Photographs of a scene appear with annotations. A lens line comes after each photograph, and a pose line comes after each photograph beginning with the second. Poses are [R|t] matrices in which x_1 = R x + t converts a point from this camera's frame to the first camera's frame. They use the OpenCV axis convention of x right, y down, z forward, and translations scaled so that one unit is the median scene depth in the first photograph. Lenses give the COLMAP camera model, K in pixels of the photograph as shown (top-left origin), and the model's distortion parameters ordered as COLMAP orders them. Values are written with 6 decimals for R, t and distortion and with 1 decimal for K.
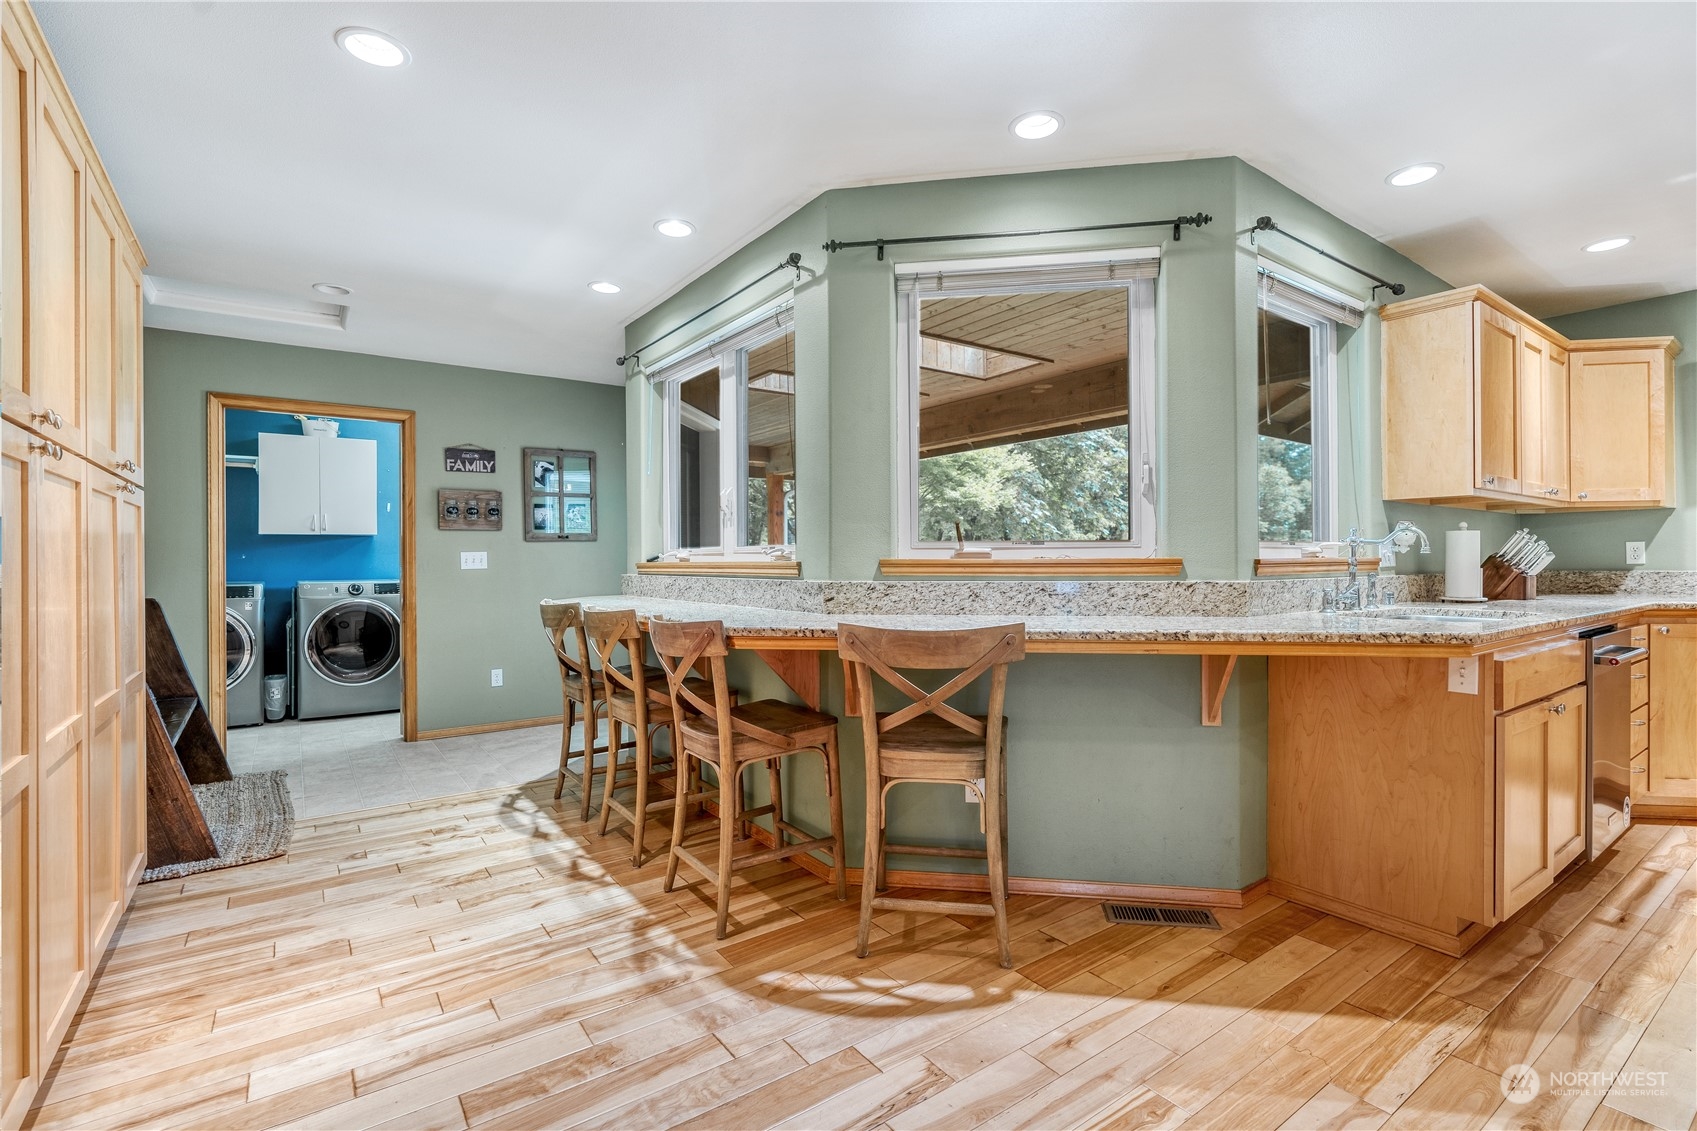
lens RADIAL K [[779.8, 0, 855.4], [0, 779.8, 559.2], [0, 0, 1]] dist [-0.008776, 0.002467]
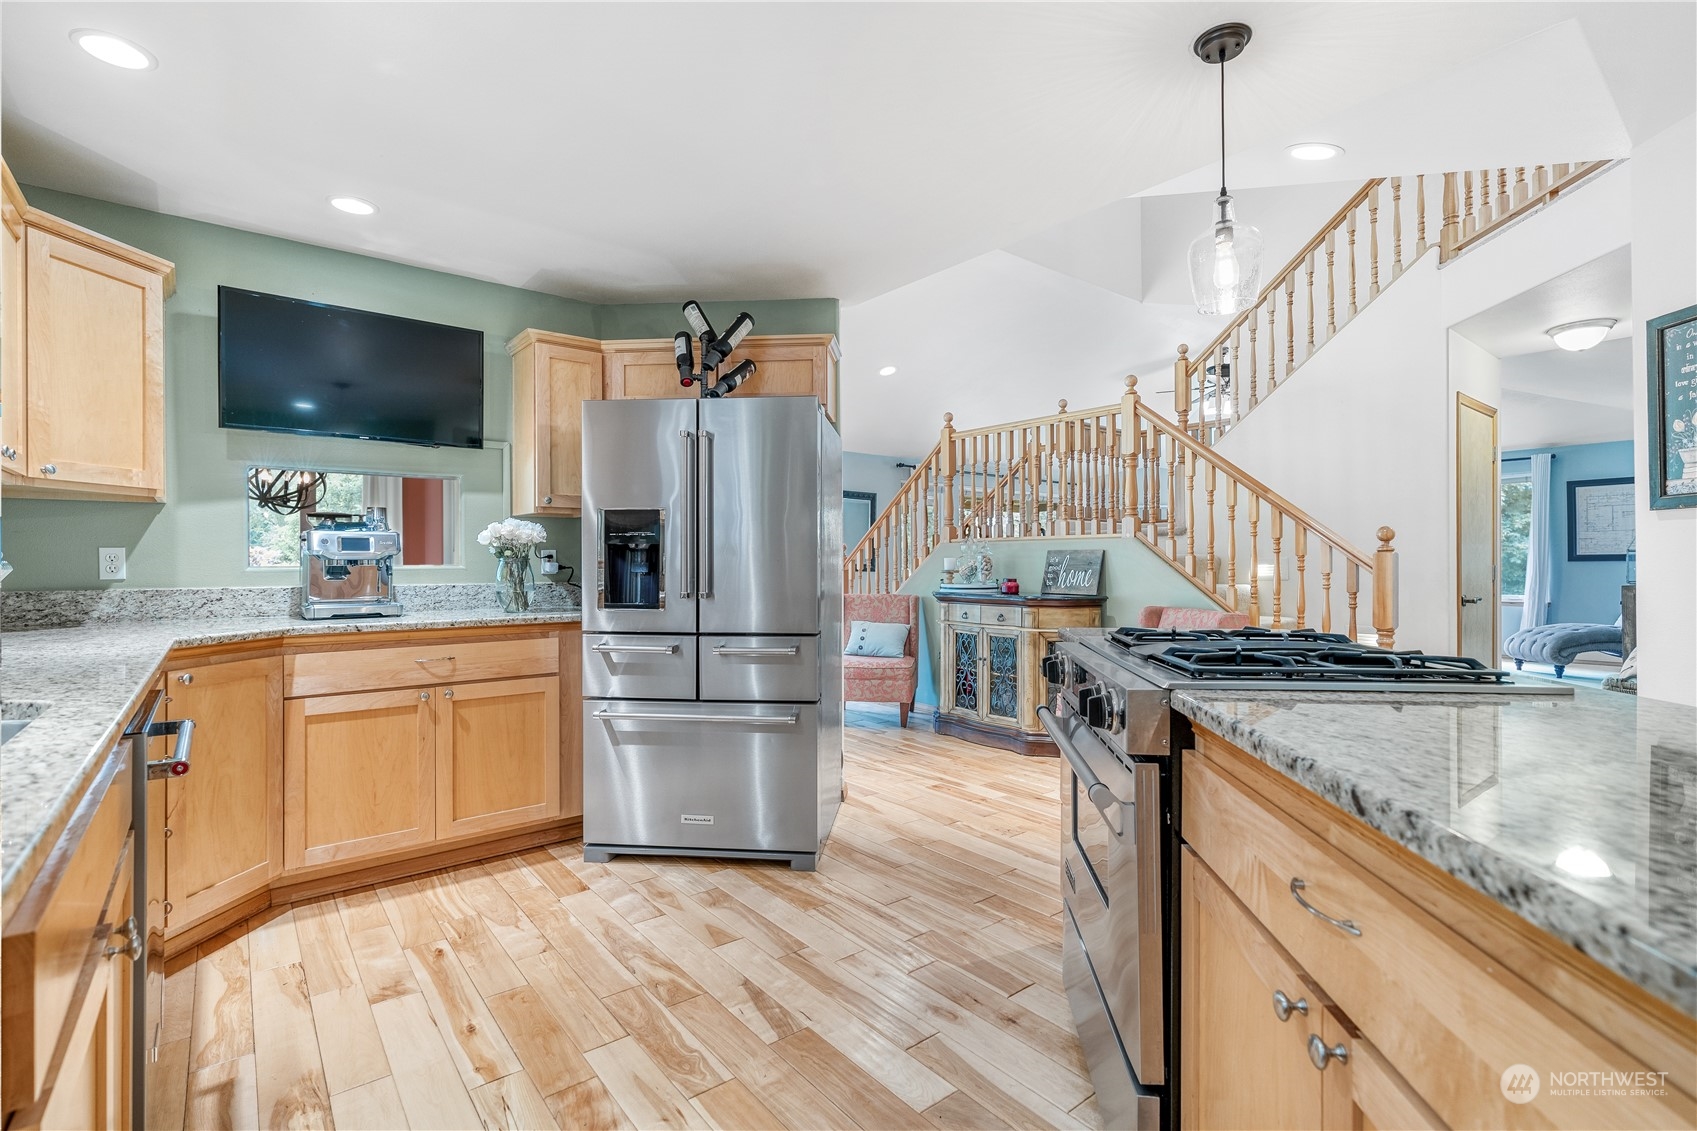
lens RADIAL K [[779.8, 0, 845.1], [0, 779.8, 562.9], [0, 0, 1]] dist [-0.008776, 0.002467]
pose [[-0.047410, 0.006077, 0.998857, 0.322149], [0.003024, 0.999978, -0.005941, -0.003104], [-0.998871, 0.002739, -0.047427, 0.431978]]
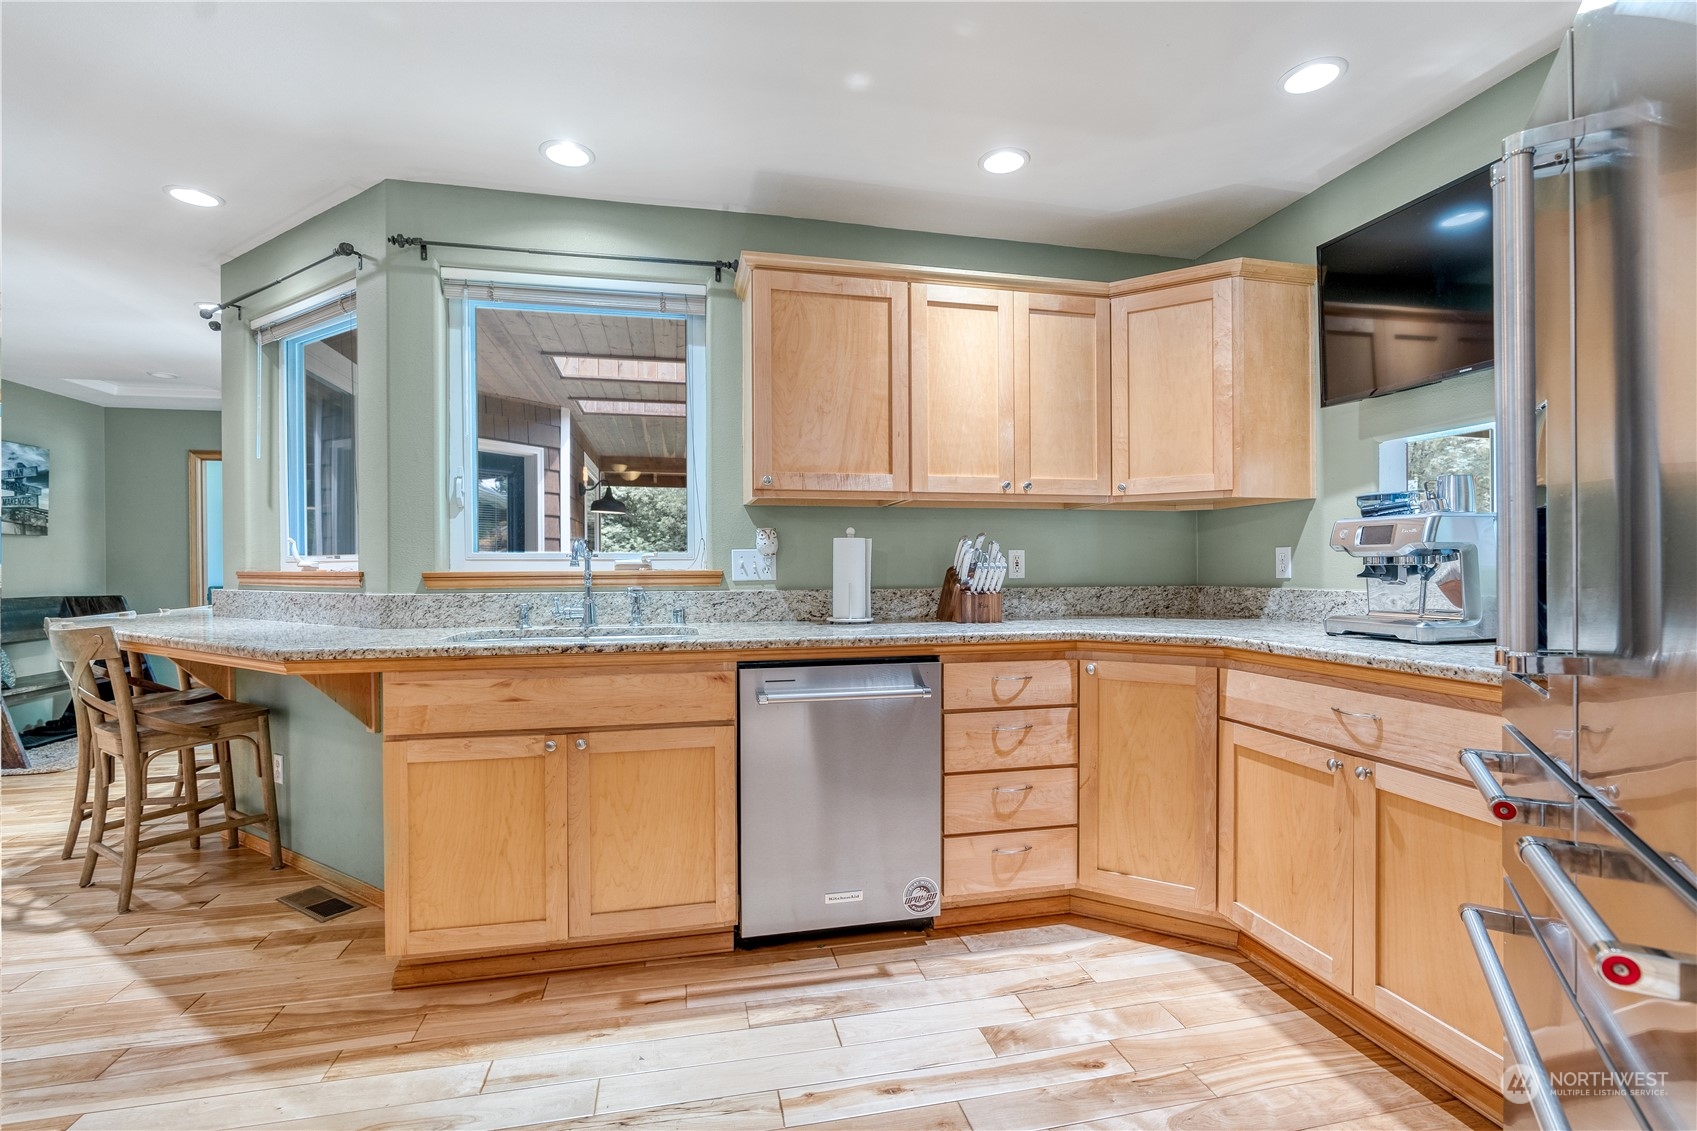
lens RADIAL K [[779.8, 0, 849.9], [0, 779.8, 567.8], [0, 0, 1]] dist [-0.008776, 0.002467]
pose [[0.919779, 0.000258, -0.392438, 1.056492], [0.001667, 0.999988, 0.004563, -0.008356], [0.392434, -0.004851, 0.919767, 0.212320]]
